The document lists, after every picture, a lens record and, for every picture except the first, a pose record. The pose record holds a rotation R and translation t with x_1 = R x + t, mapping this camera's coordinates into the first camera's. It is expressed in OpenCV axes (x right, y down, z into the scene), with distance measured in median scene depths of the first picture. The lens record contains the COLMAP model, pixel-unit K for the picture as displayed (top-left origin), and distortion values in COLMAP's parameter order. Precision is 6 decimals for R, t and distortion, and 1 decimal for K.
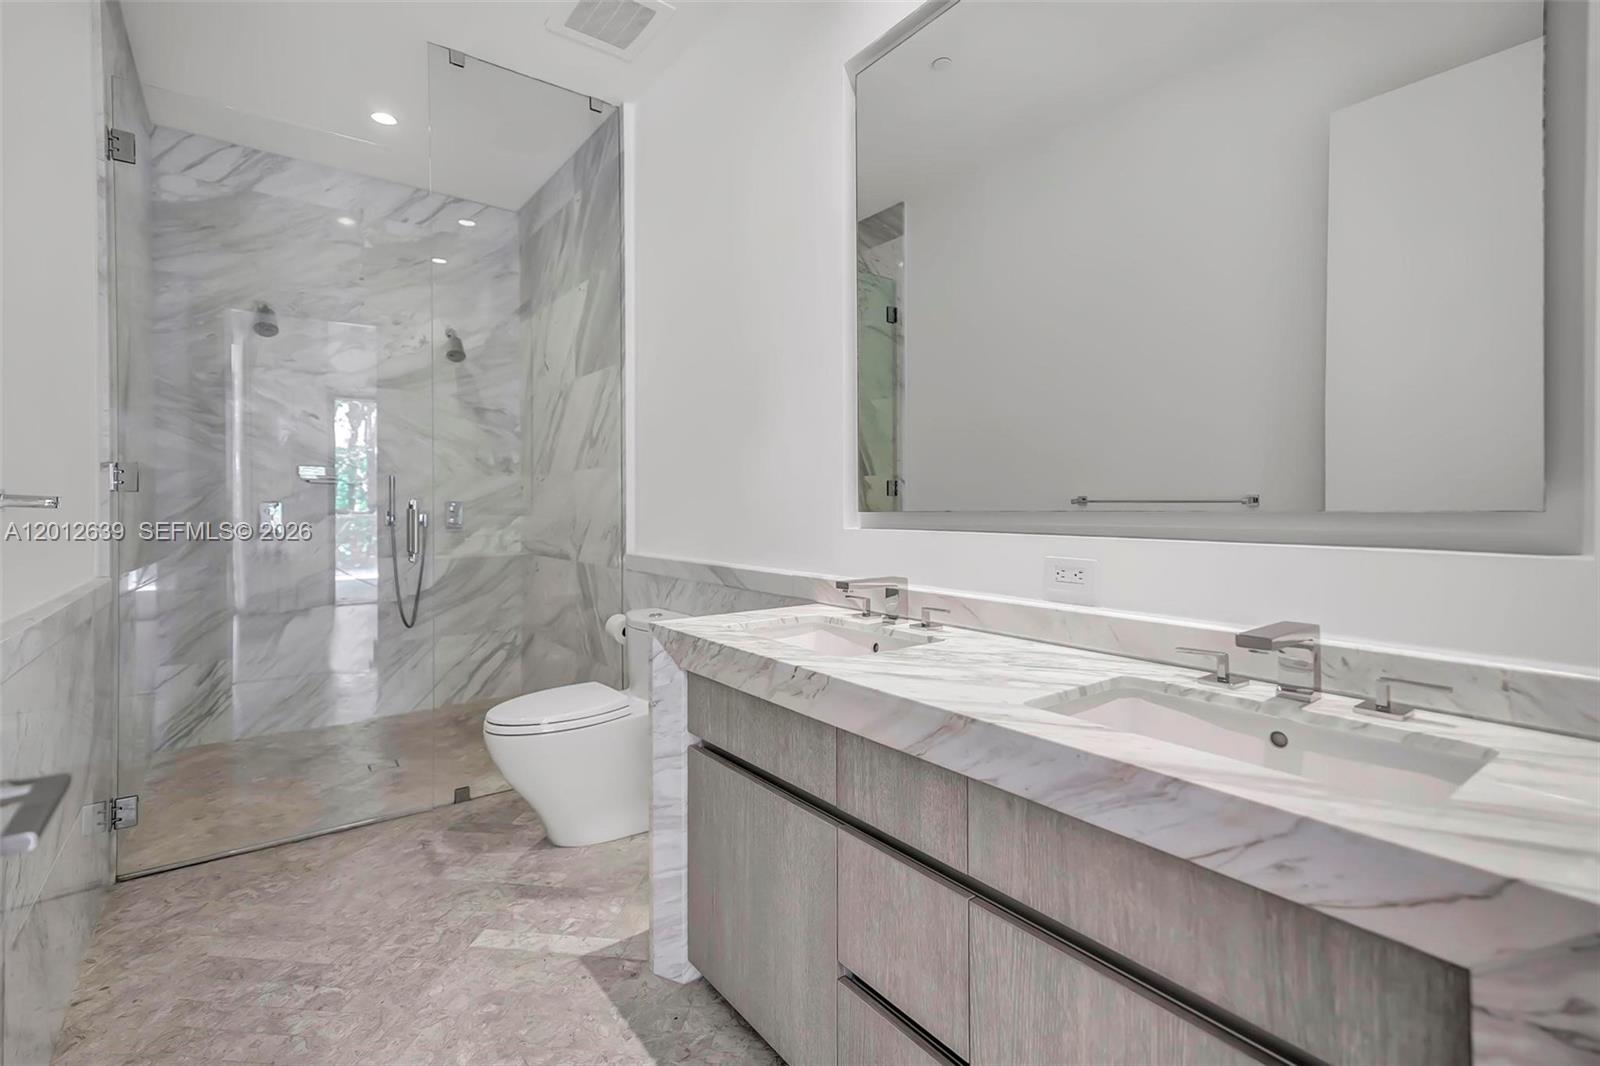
lens RADIAL K [[738.0, 0, 801.1], [0, 738.0, 499.2], [0, 0, 1]] dist [0.022591, 0.000190]
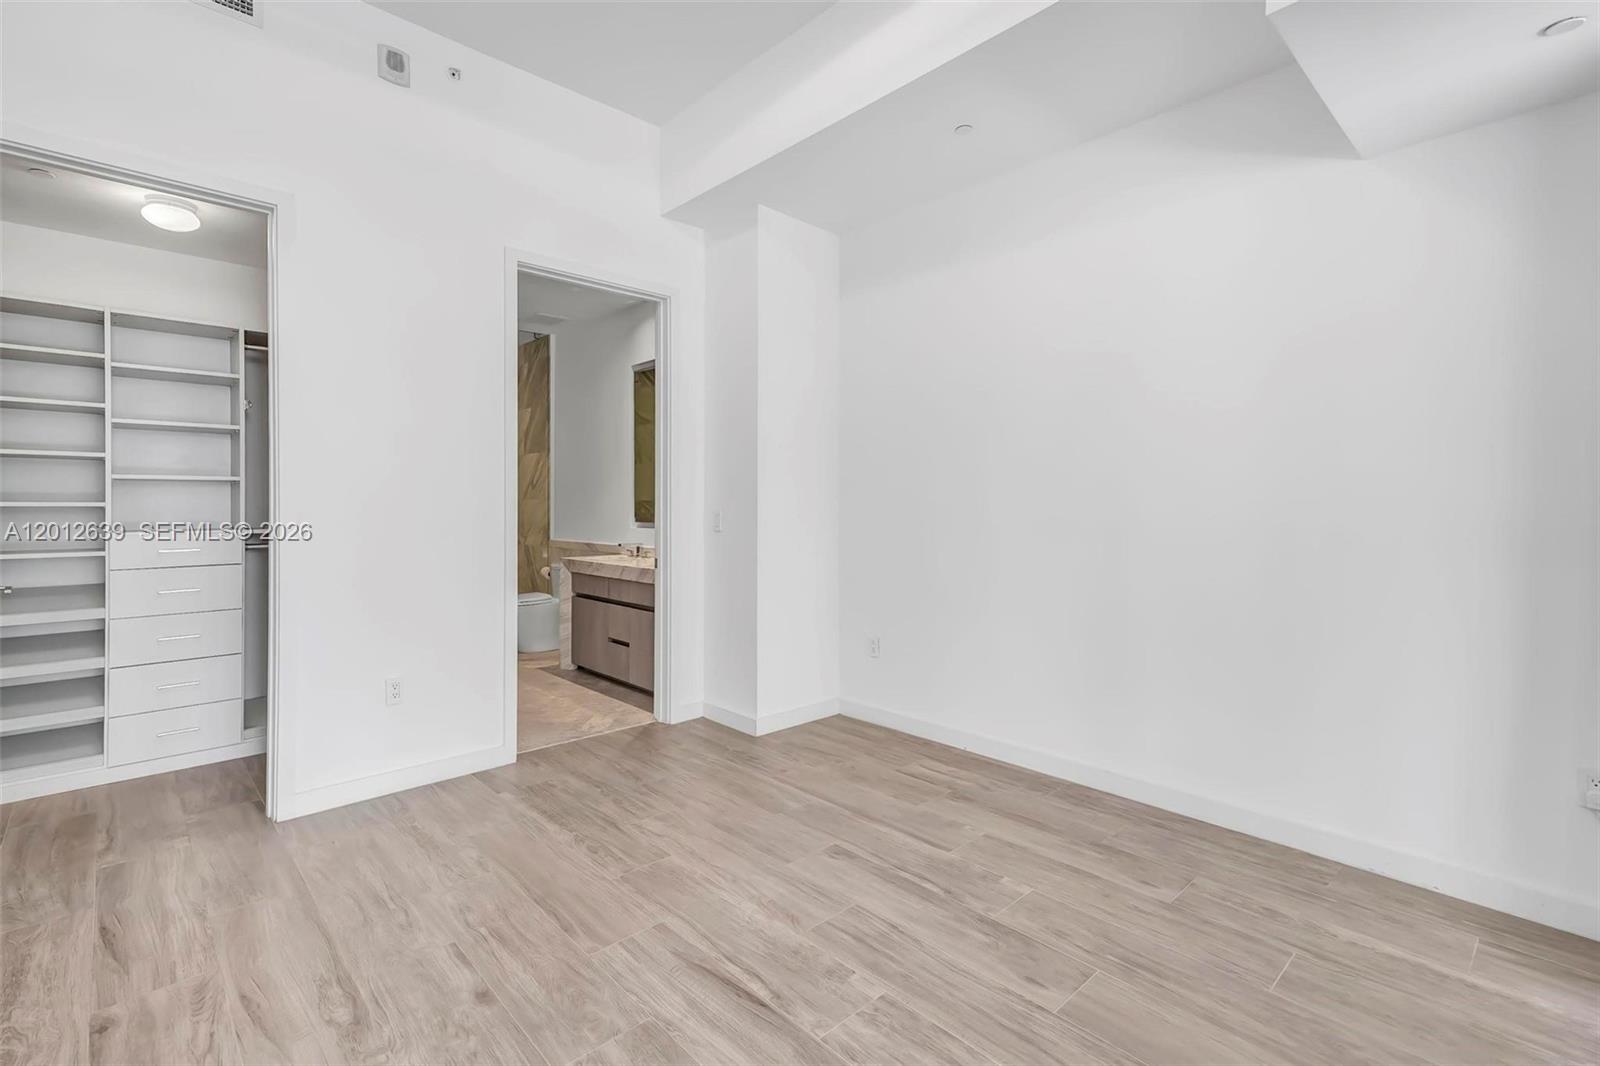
lens RADIAL K [[731.9, 0, 792.7], [0, 731.9, 505.0], [0, 0, 1]] dist [0.023532, 0.000326]
pose [[0.995512, 0.004816, 0.094509, 0.300194], [-0.004487, 0.999983, -0.003693, -0.024742], [-0.094525, 0.003253, 0.995517, -1.354678]]
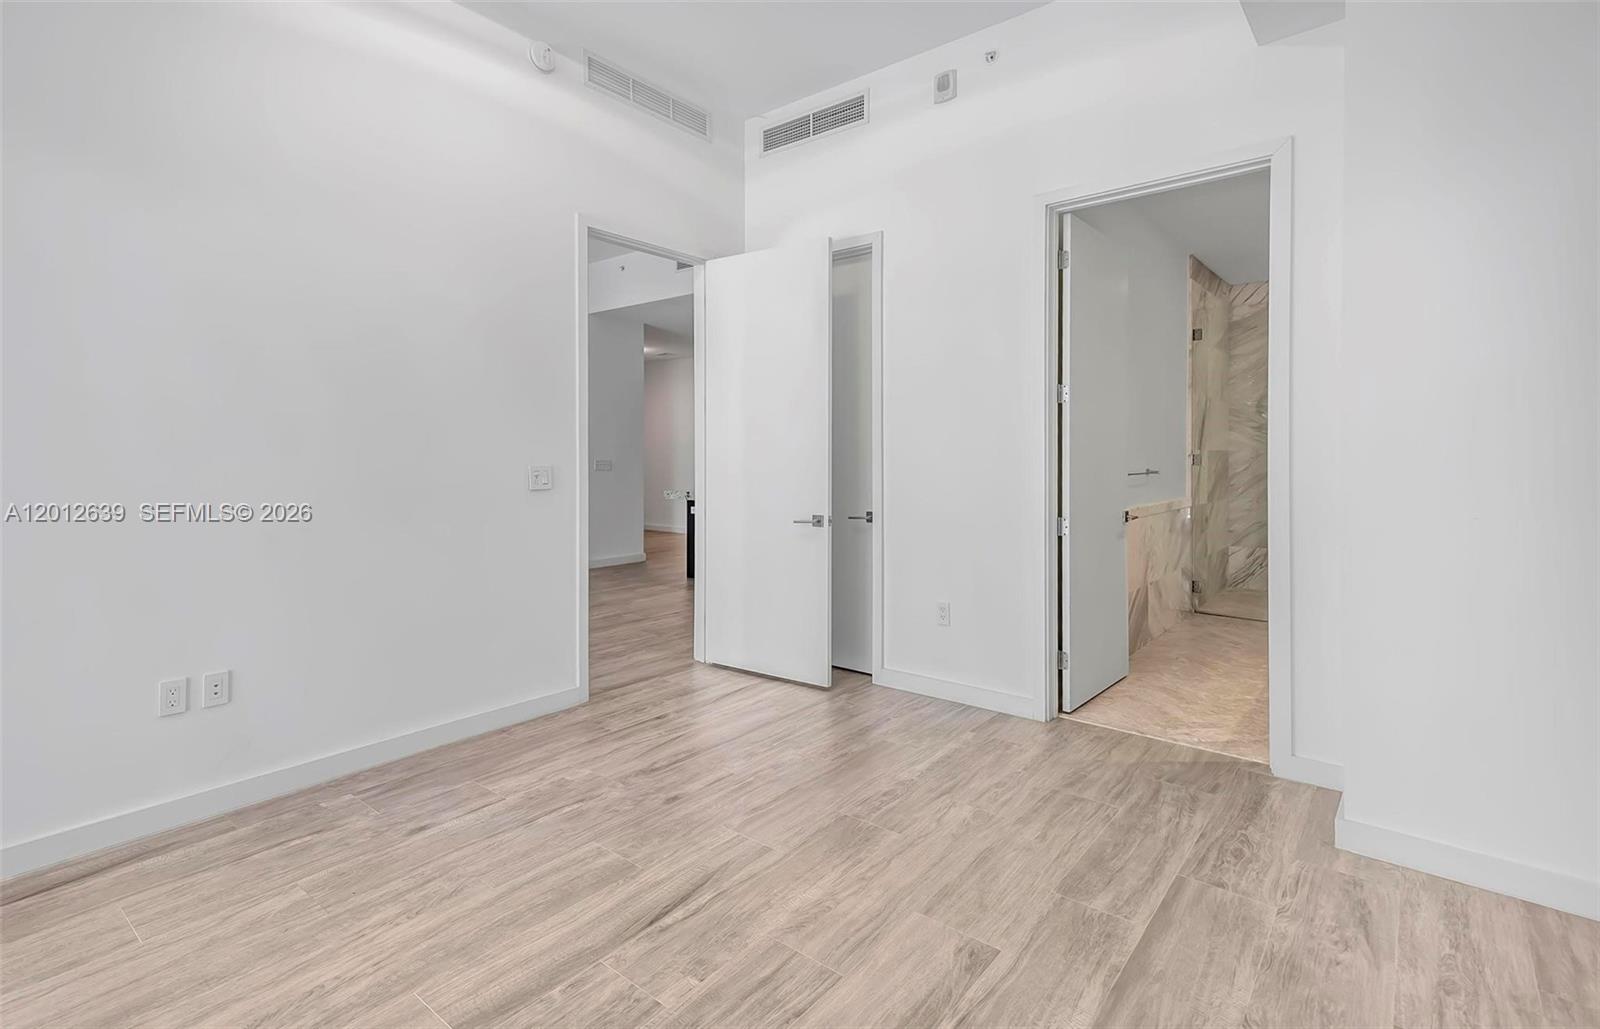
lens RADIAL K [[738.5, 0, 805.3], [0, 738.5, 459.7], [0, 0, 1]] dist [0.020367, 0.000109]
pose [[0.238739, 0.006060, -0.971065, 1.026659], [-0.002337, 0.999981, 0.005666, -0.028989], [0.971081, 0.000916, 0.238749, -0.753090]]
